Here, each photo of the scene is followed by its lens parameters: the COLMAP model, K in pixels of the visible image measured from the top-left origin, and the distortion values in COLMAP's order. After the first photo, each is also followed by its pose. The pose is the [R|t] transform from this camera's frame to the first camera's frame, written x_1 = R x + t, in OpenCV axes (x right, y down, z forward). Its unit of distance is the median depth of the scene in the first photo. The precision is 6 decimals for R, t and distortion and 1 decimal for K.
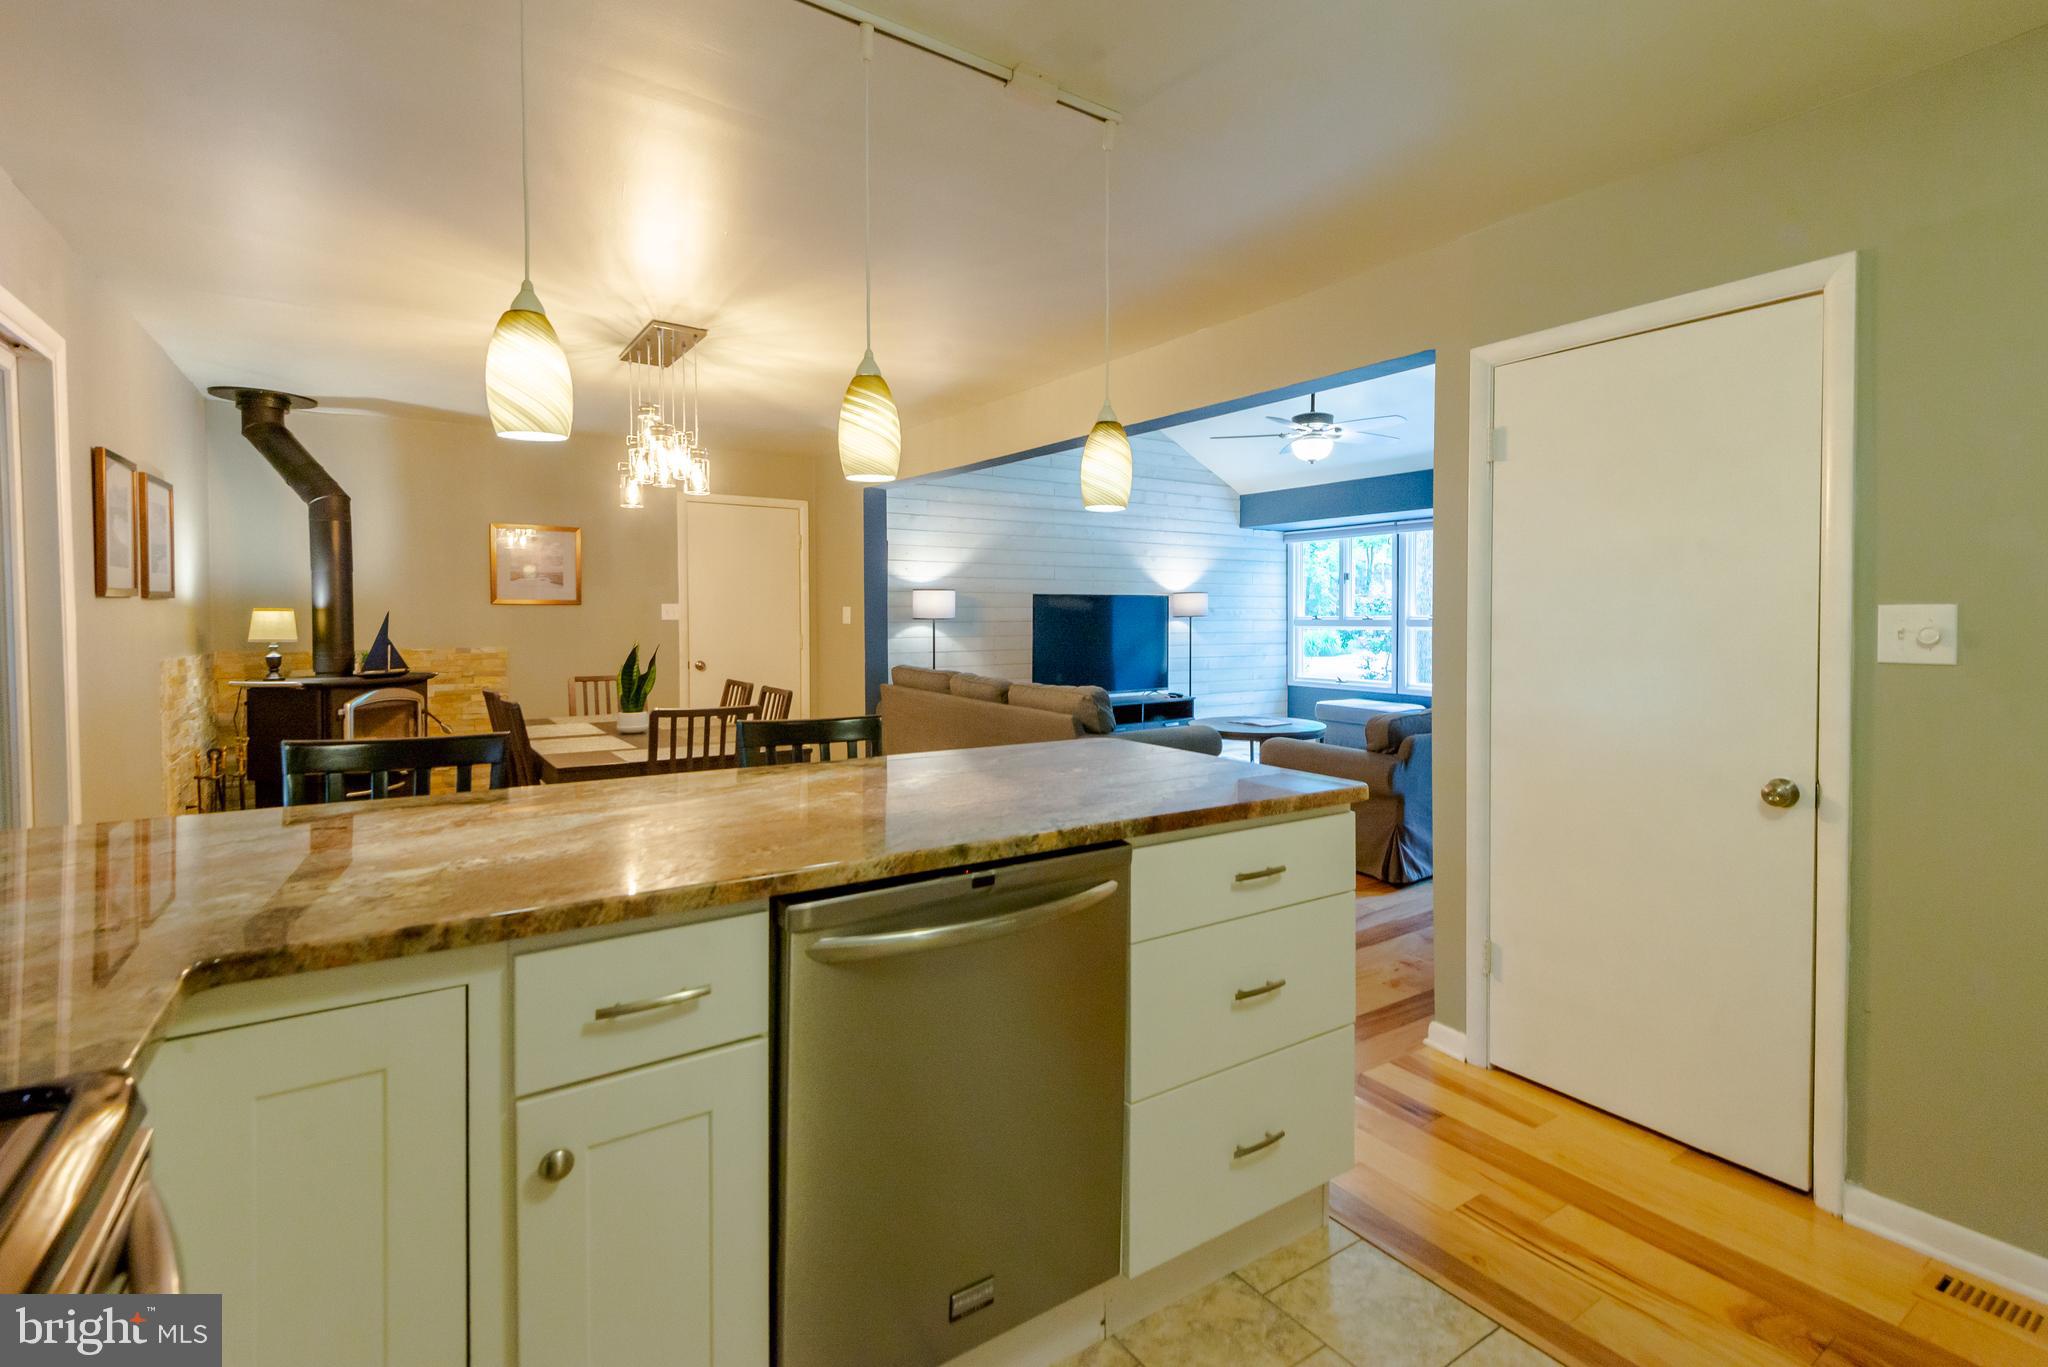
lens RADIAL K [[940.4, 0, 1053.7], [0, 940.4, 634.3], [0, 0, 1]] dist [0.027995, -0.009704]
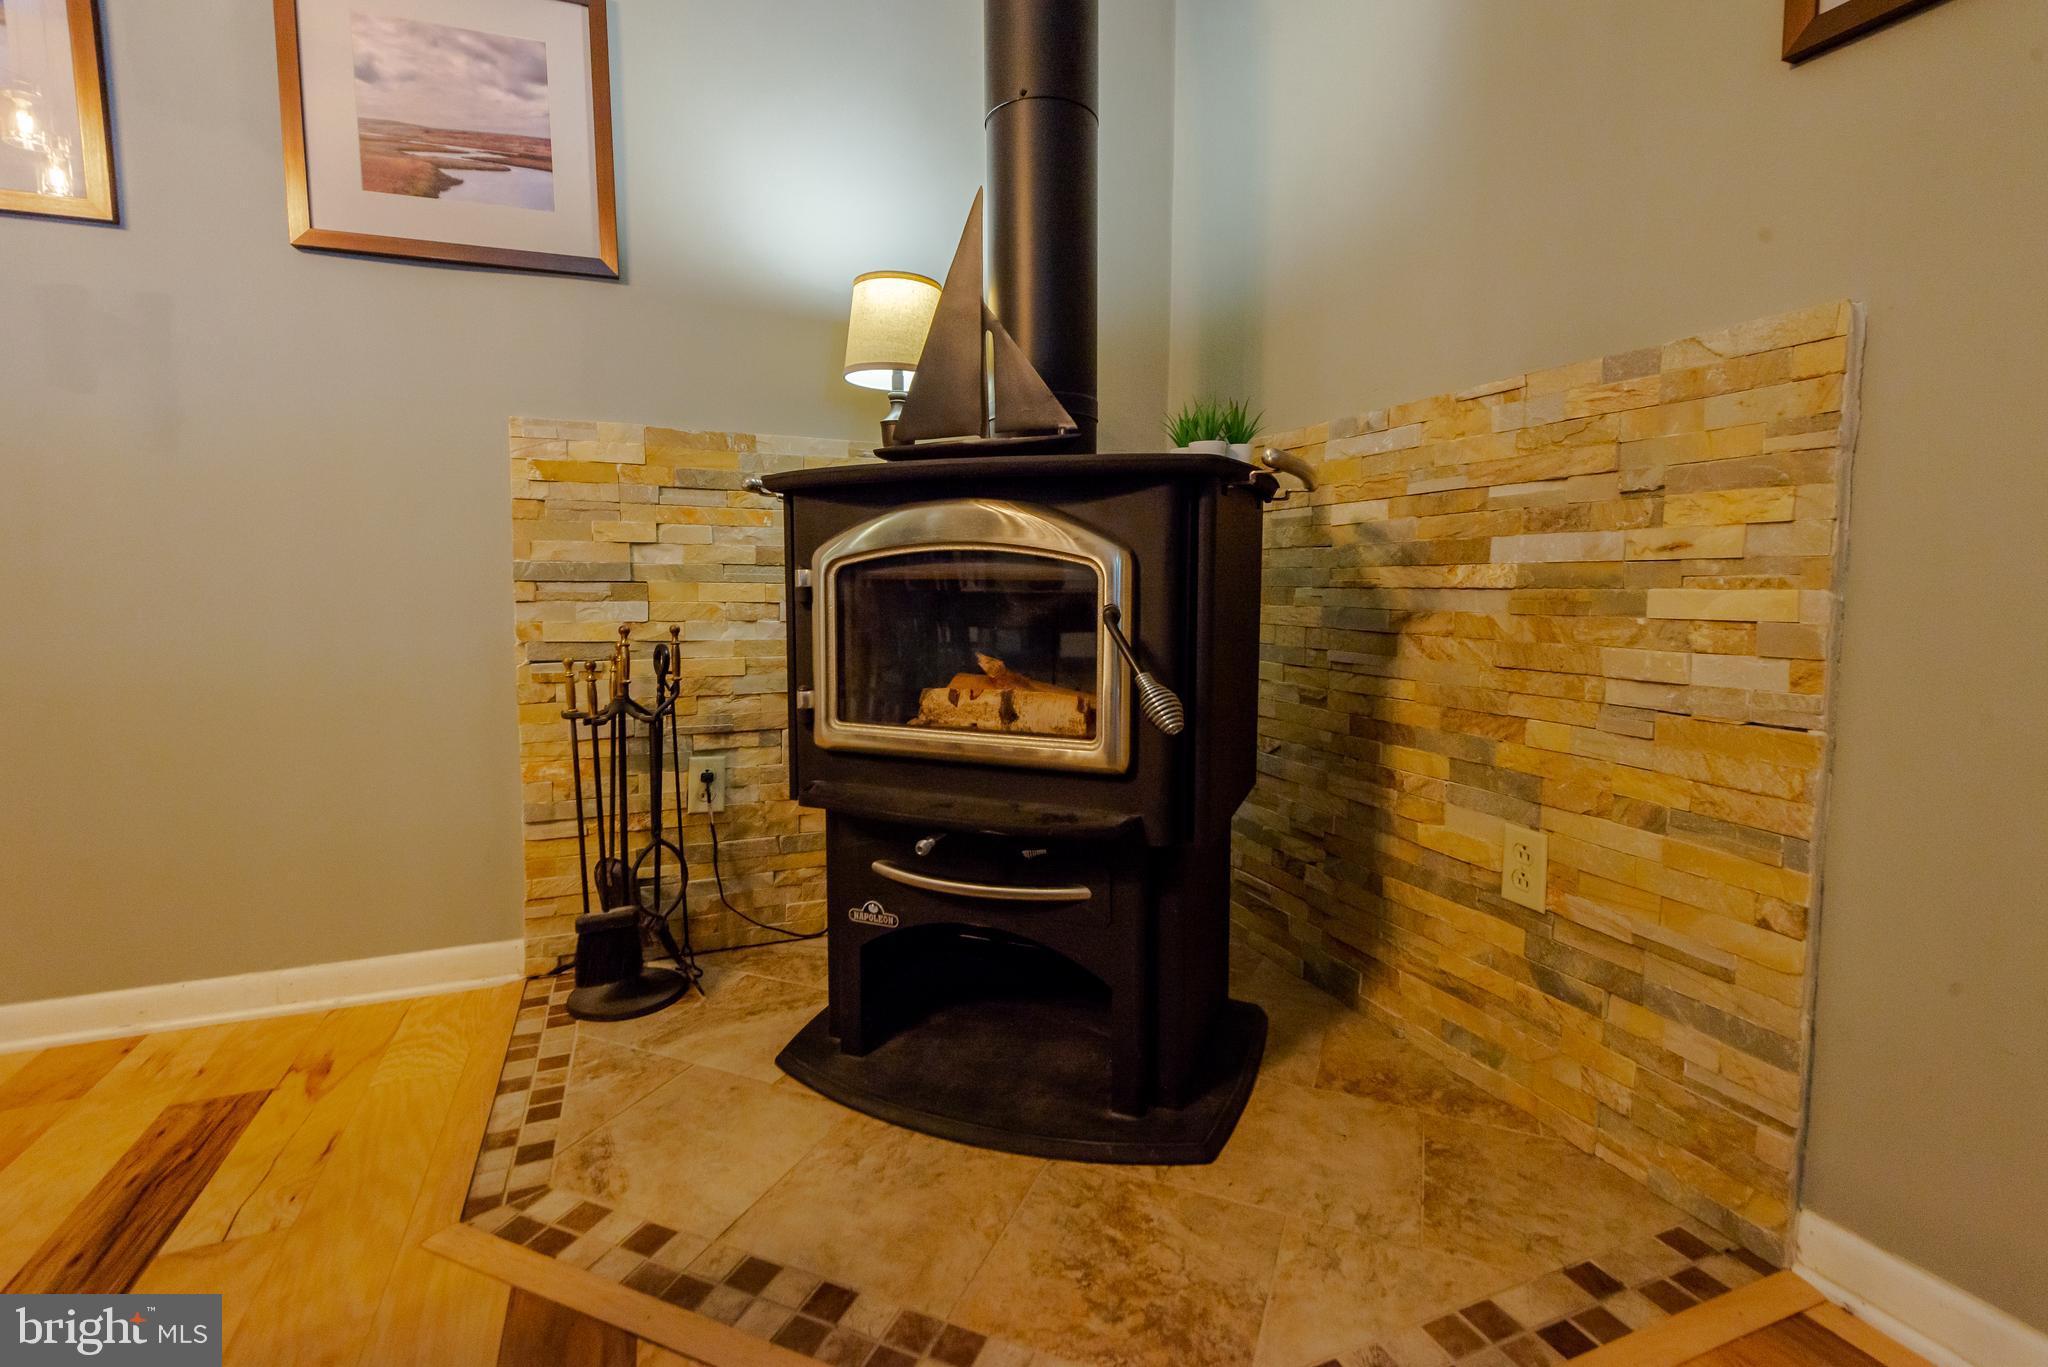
lens RADIAL K [[936.4, 0, 1022.0], [0, 936.4, 652.2], [0, 0, 1]] dist [0.026636, -0.014419]
pose [[-0.219728, 0.072602, -0.972856, -0.452140], [-0.023530, 0.996542, 0.079684, 0.074658], [0.975277, 0.040400, -0.217260, 1.055826]]
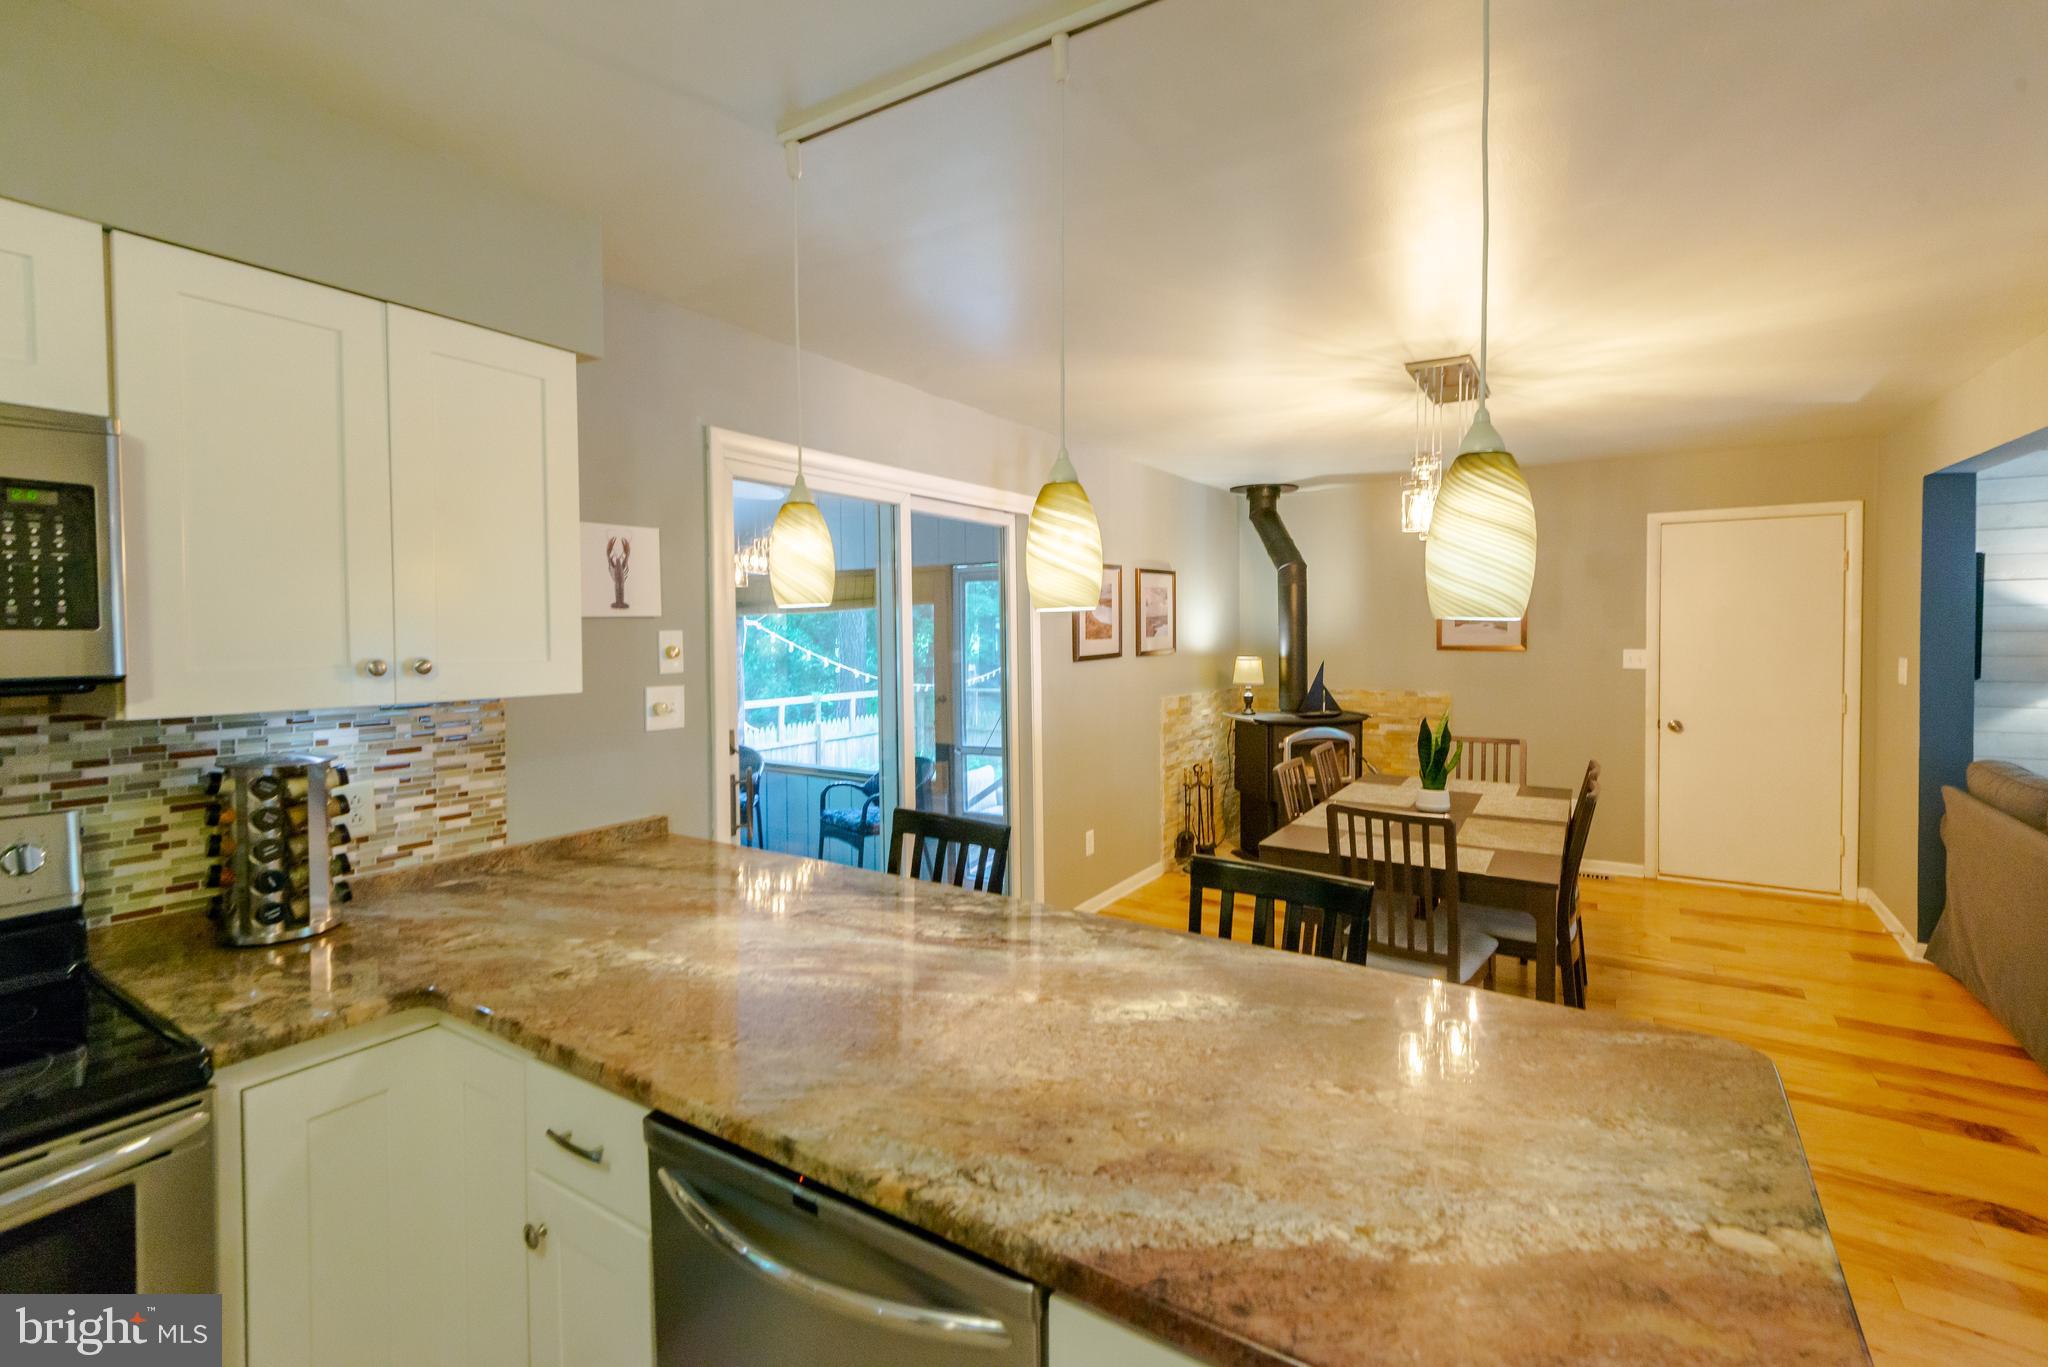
lens RADIAL K [[919.0, 0, 1030.6], [0, 919.0, 649.3], [0, 0, 1]] dist [0.030279, -0.016153]
pose [[0.389672, 0.019626, -0.920745, 0.181267], [-0.010543, 0.999802, 0.016849, -0.051991], [0.920893, 0.003142, 0.389802, 0.241027]]
